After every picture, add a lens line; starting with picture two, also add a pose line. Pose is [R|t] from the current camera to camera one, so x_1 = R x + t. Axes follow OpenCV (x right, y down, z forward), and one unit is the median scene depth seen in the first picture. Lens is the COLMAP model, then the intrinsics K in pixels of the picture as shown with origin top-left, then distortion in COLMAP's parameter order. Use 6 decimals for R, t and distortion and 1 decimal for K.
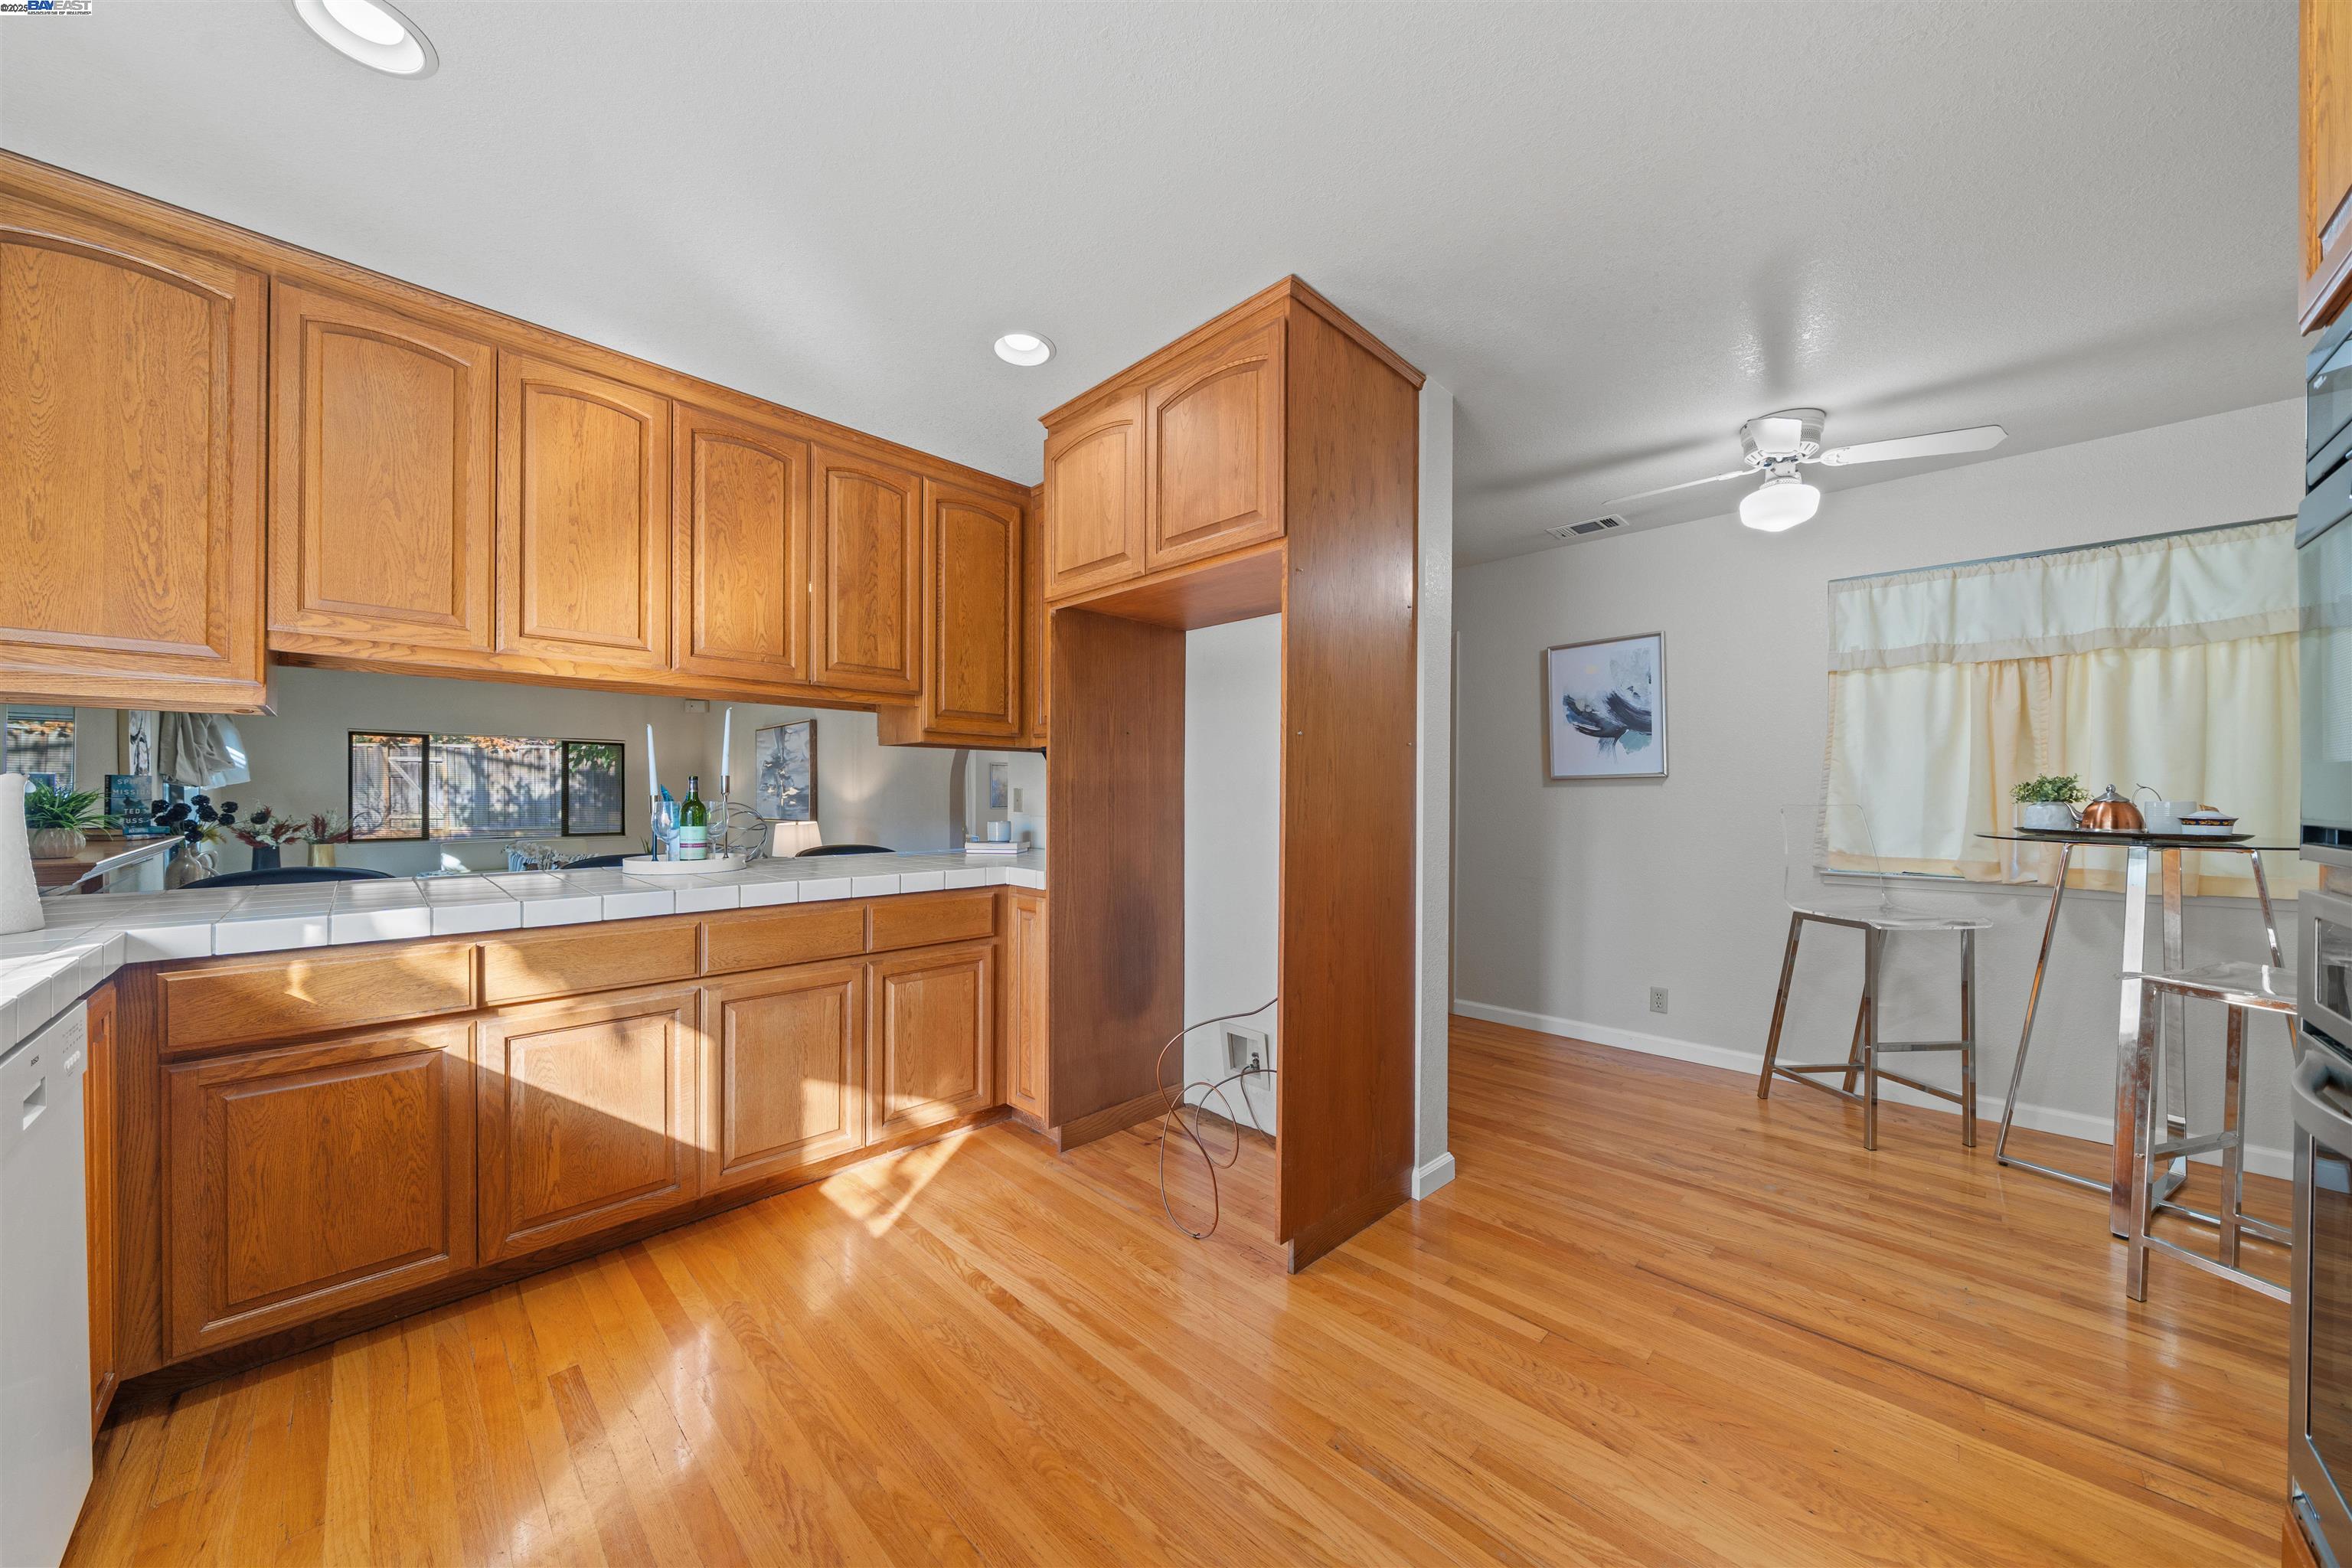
lens RADIAL K [[804.2, 0, 1175.5], [0, 804.2, 796.4], [0, 0, 1]] dist [-0.002513, -0.000648]
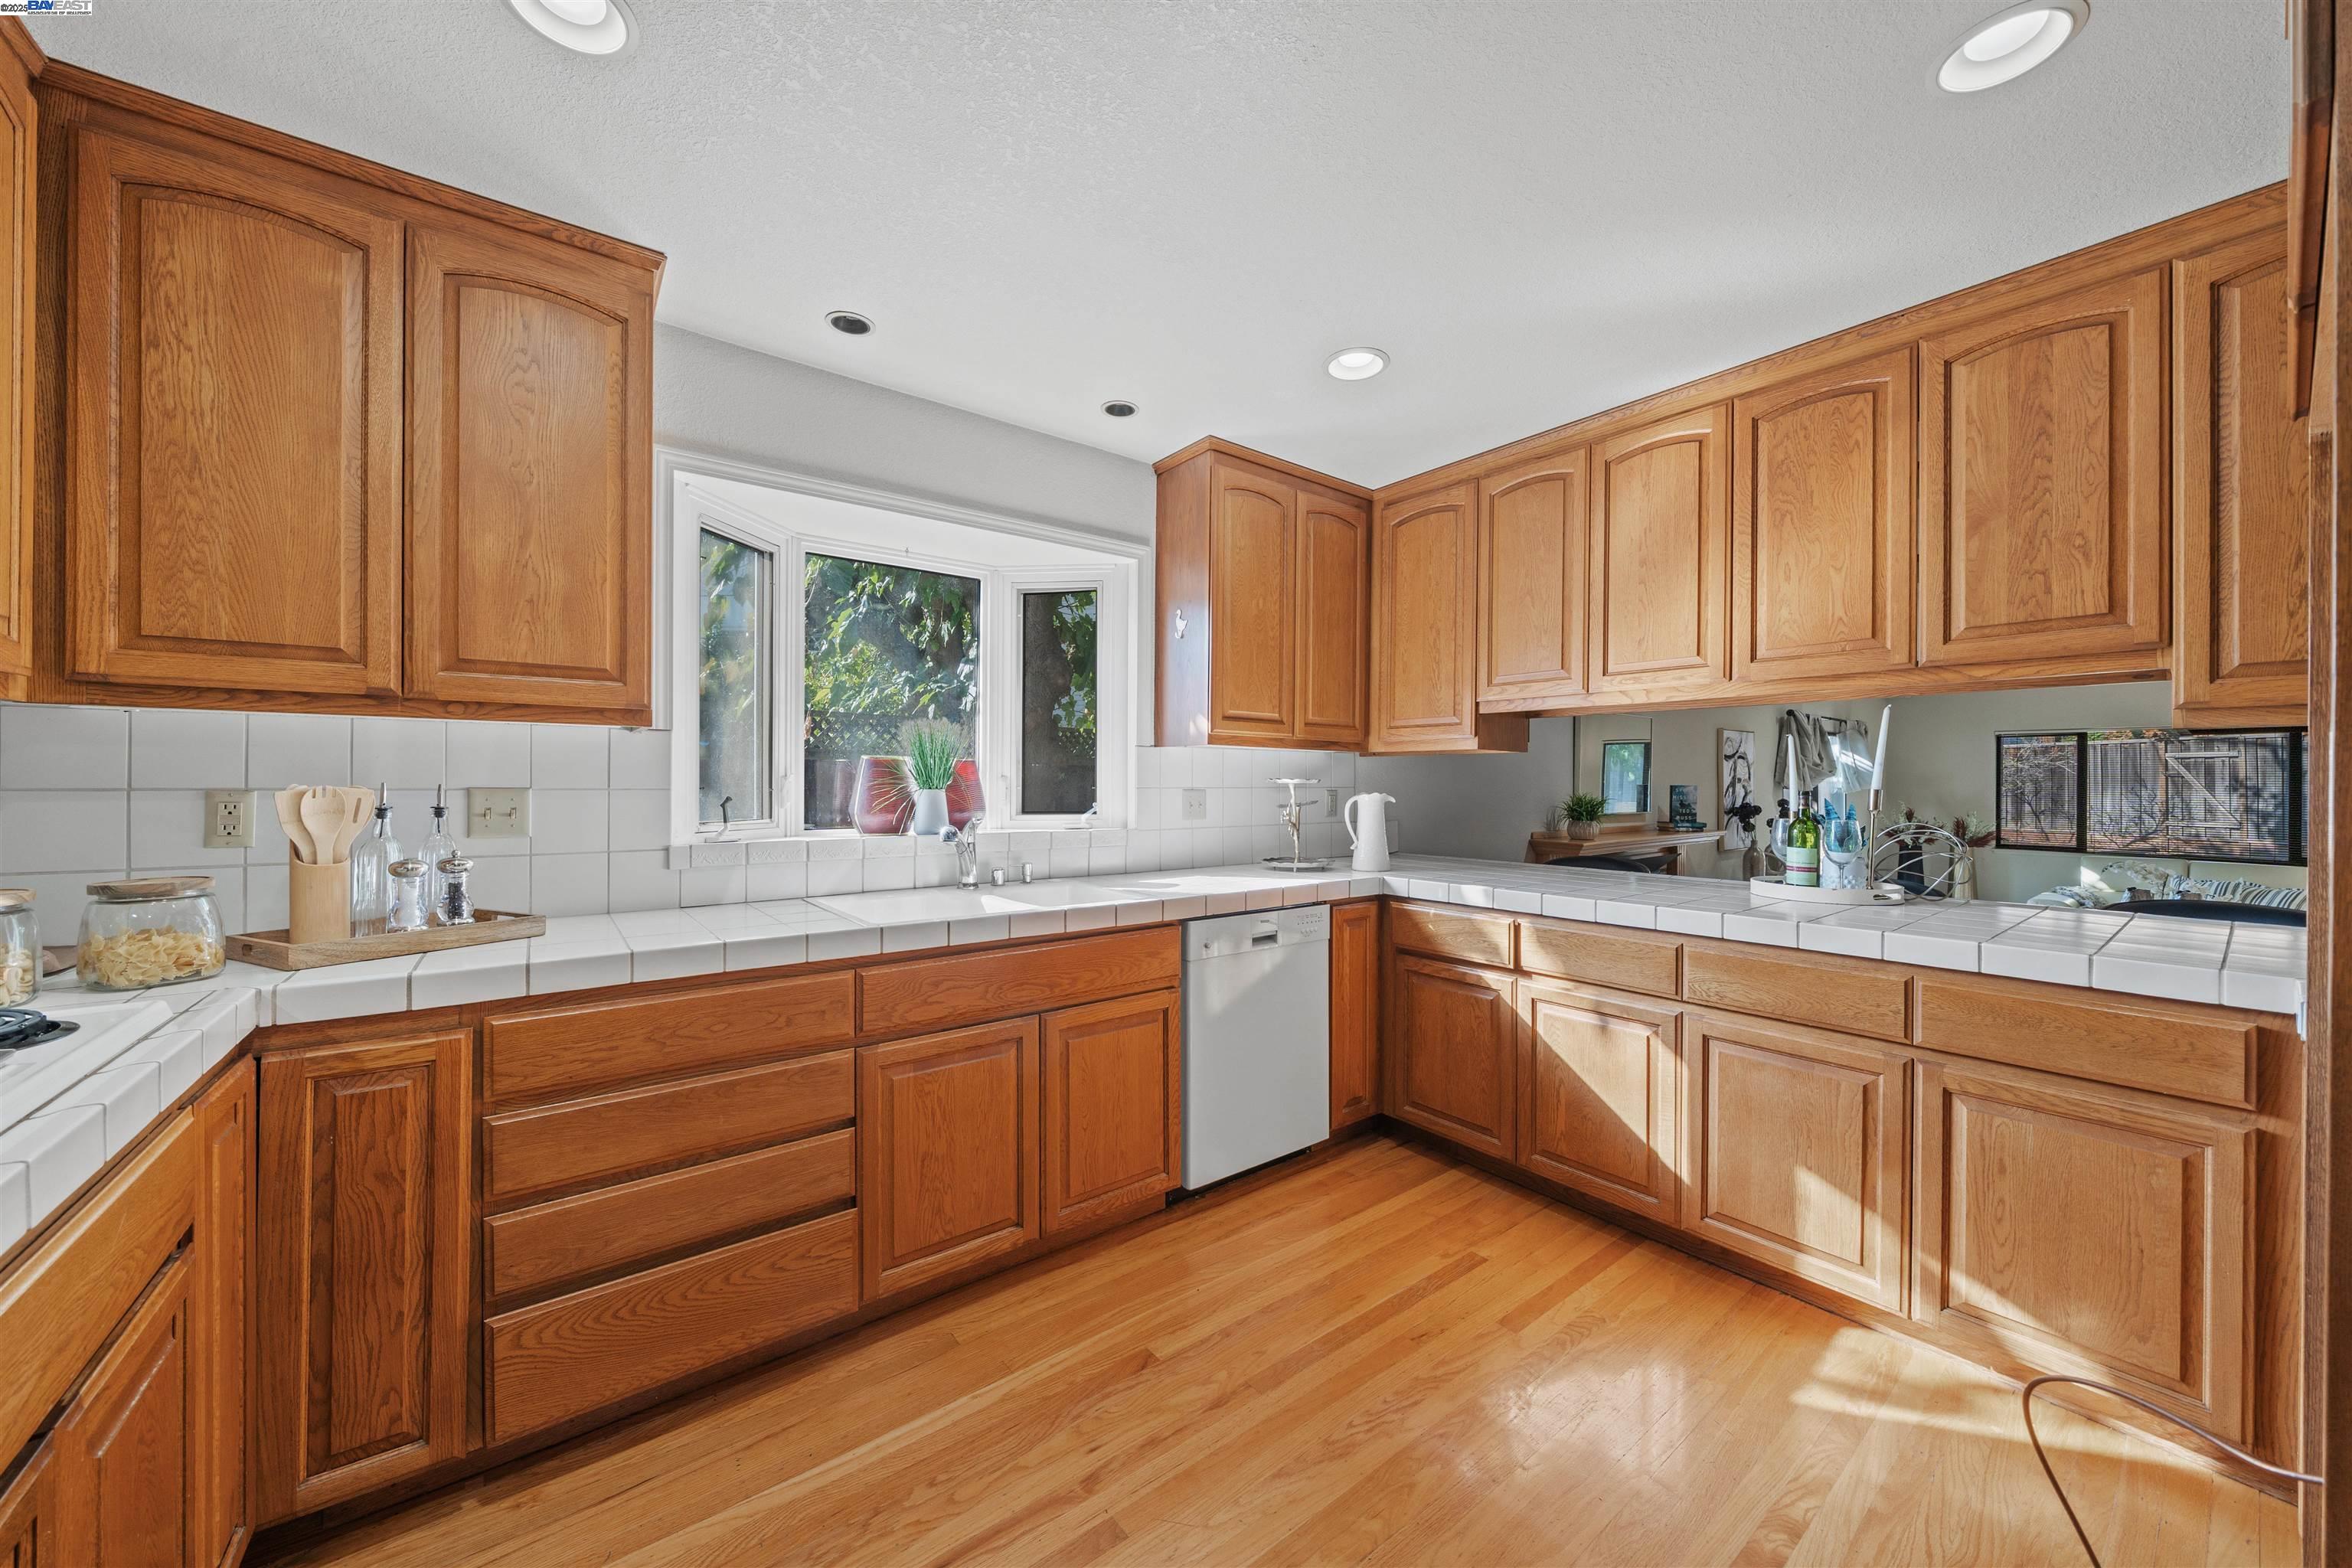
lens RADIAL K [[855.8, 0, 1186.8], [0, 855.8, 782.2], [0, 0, 1]] dist [0.000336, 0.000088]
pose [[-0.133593, -0.005834, -0.991019, 0.483101], [-0.009840, 0.999941, -0.004560, -0.026742], [0.990987, 0.009142, -0.133643, 0.508850]]
